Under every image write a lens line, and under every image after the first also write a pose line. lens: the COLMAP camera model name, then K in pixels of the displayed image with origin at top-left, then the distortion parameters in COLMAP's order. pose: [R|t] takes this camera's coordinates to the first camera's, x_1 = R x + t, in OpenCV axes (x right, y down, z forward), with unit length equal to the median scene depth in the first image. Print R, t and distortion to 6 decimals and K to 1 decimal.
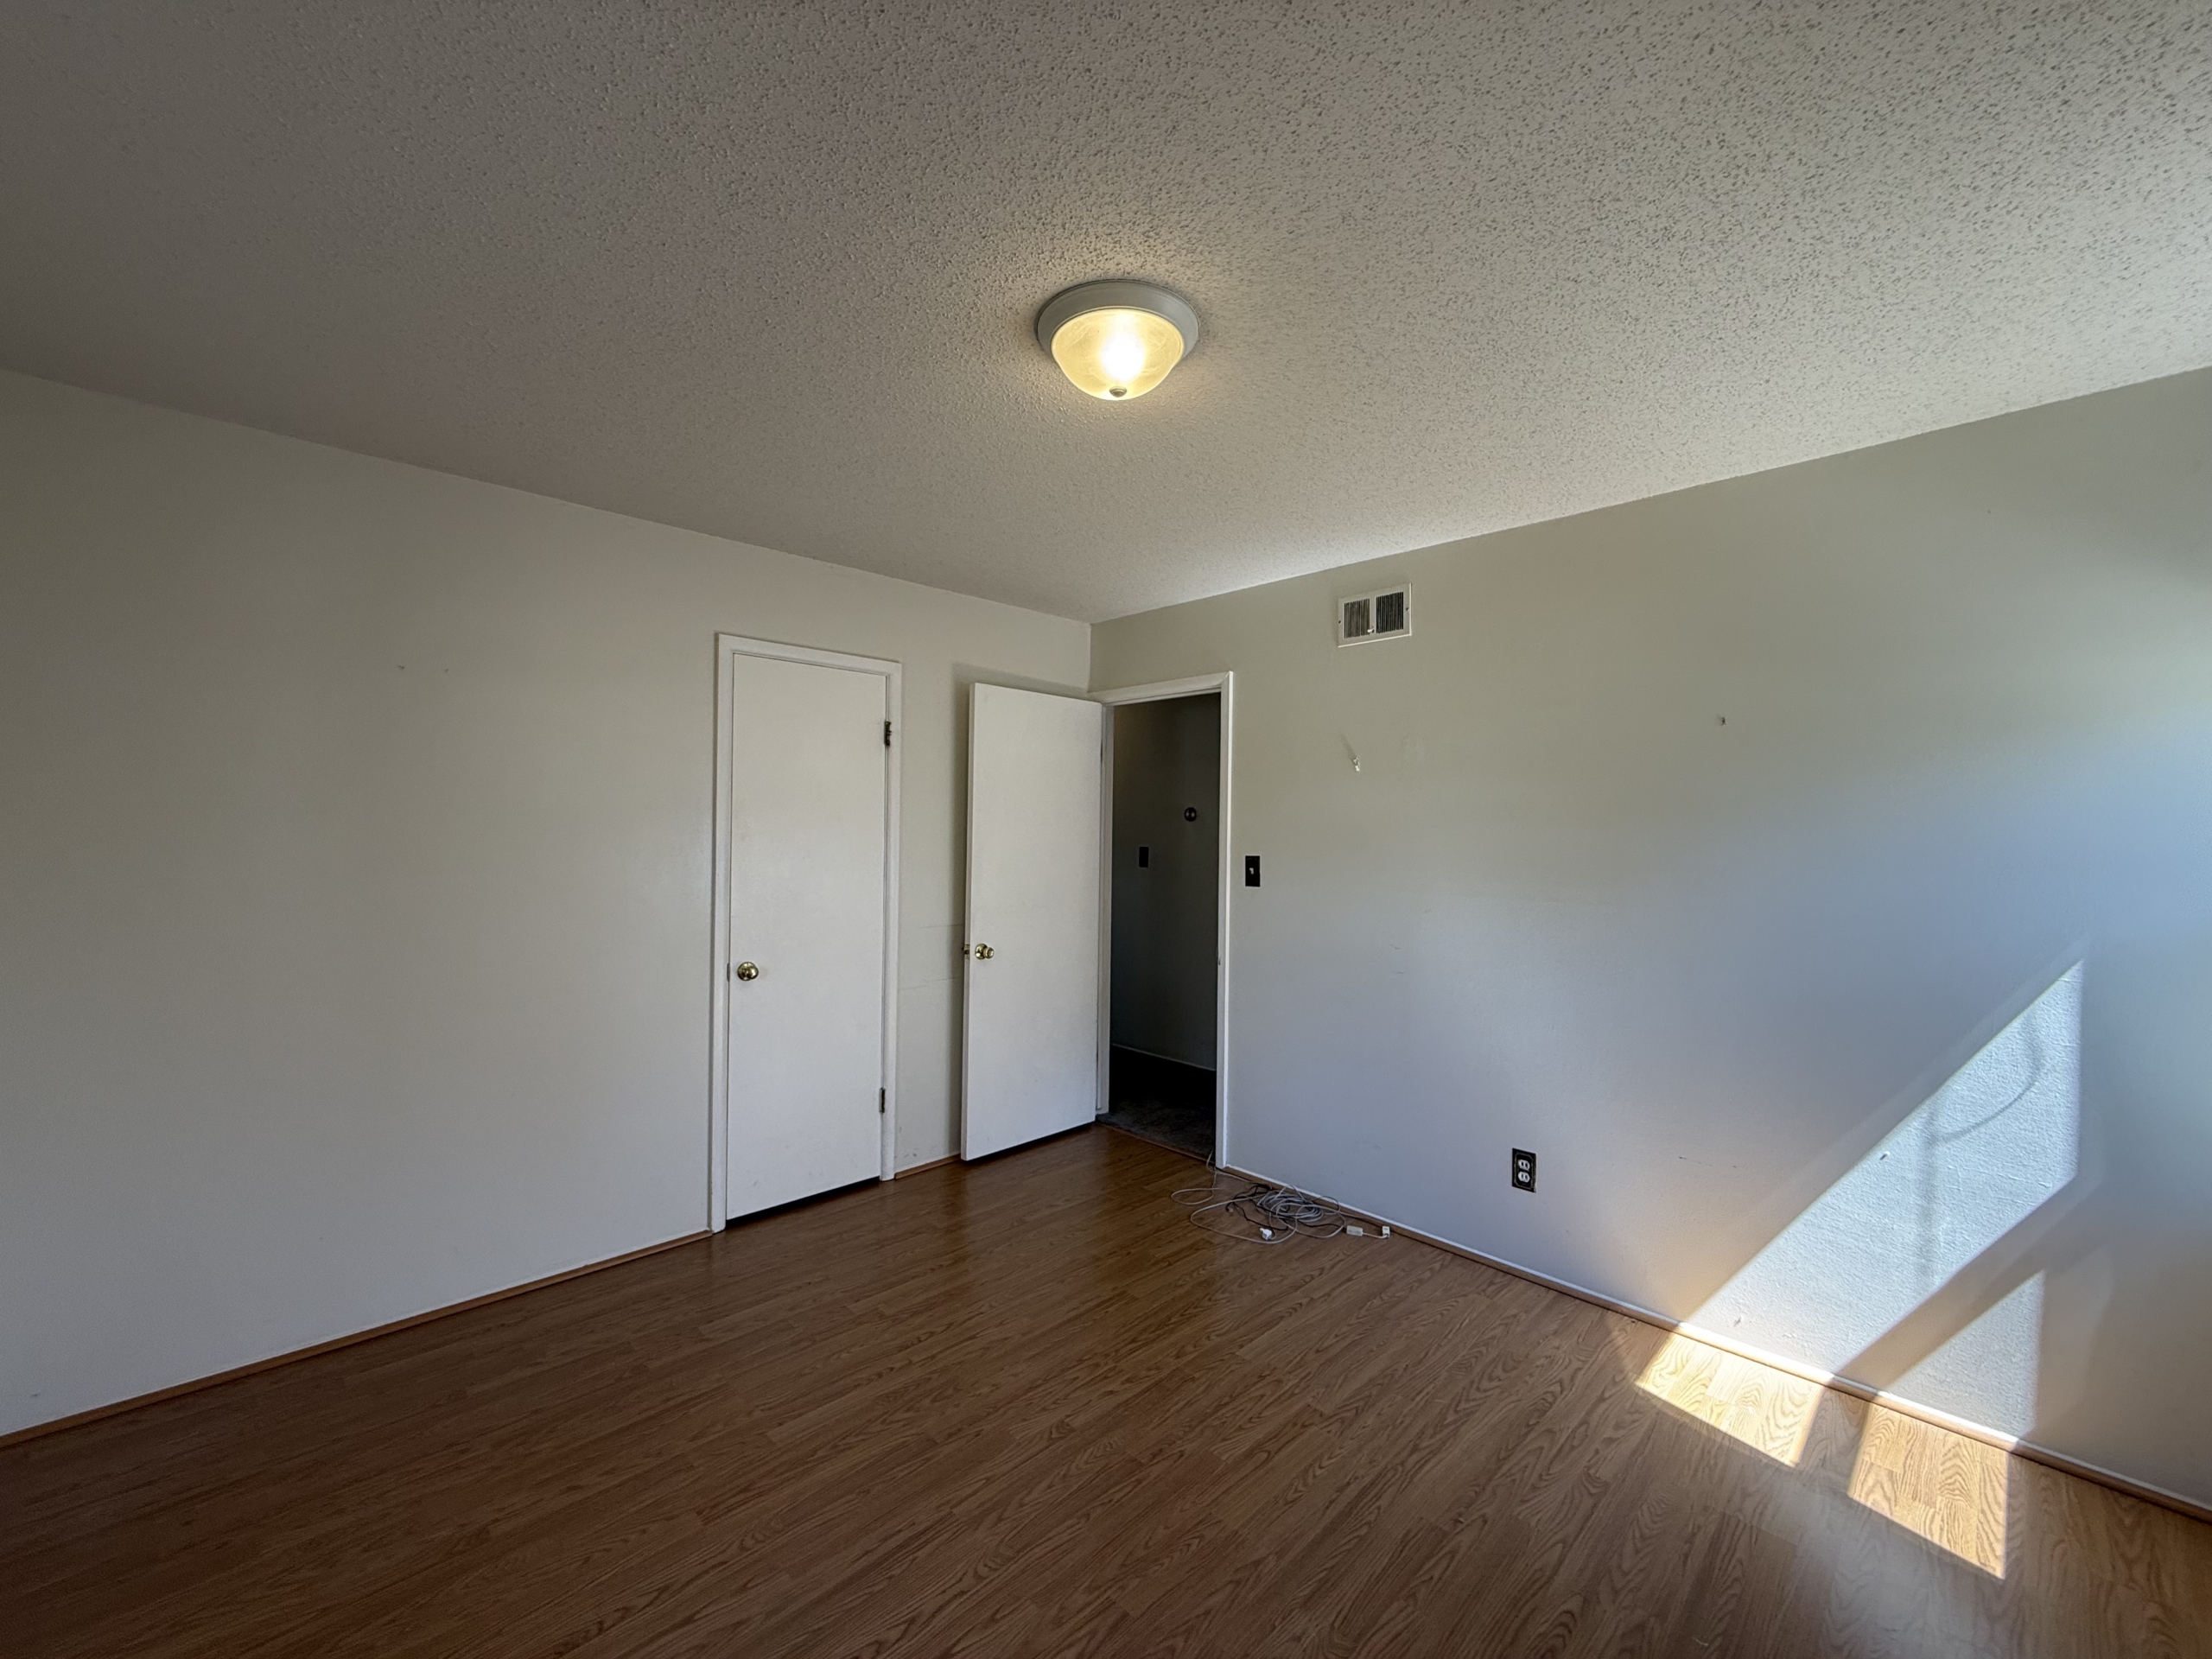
lens RADIAL K [[881.9, 0, 1114.1], [0, 881.9, 835.8], [0, 0, 1]] dist [0.000132, 0.000682]
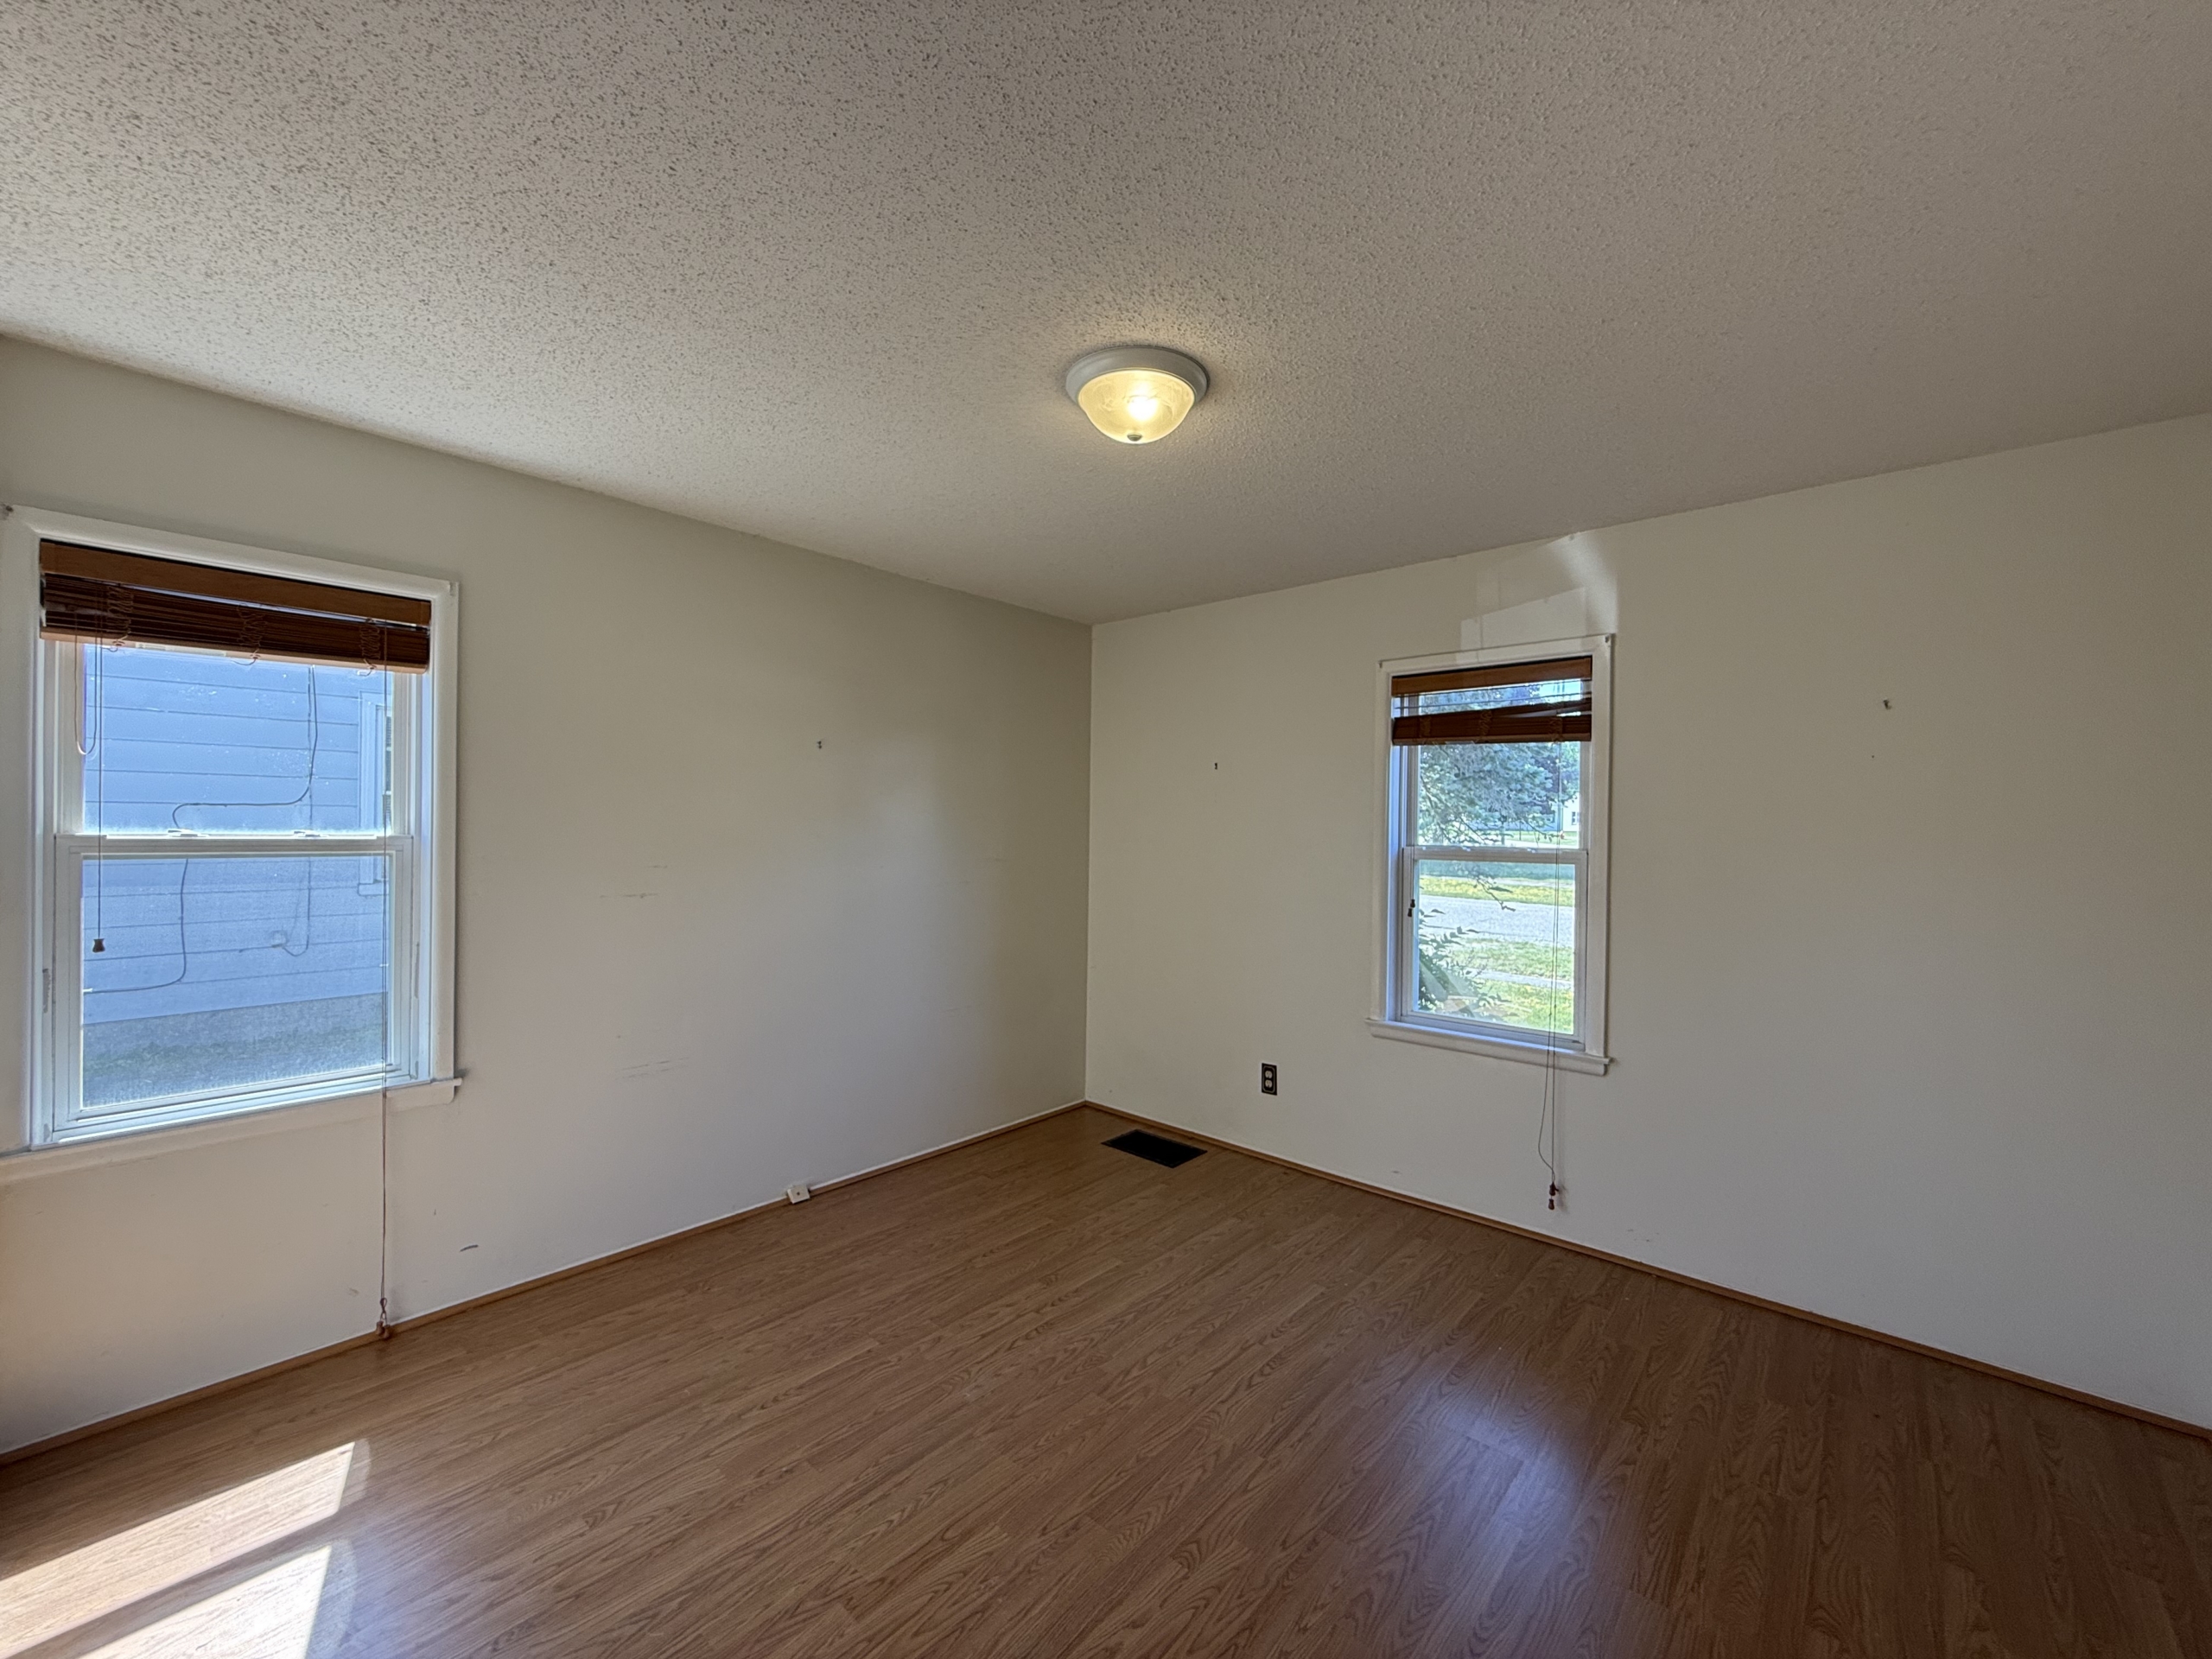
lens RADIAL K [[881.9, 0, 1097.7], [0, 881.9, 831.4], [0, 0, 1]] dist [0.000132, 0.000682]
pose [[-0.998233, -0.025815, -0.053515, 0.090091], [-0.026274, 0.999624, 0.007891, -0.004304], [0.053291, 0.009283, -0.998536, 1.915206]]
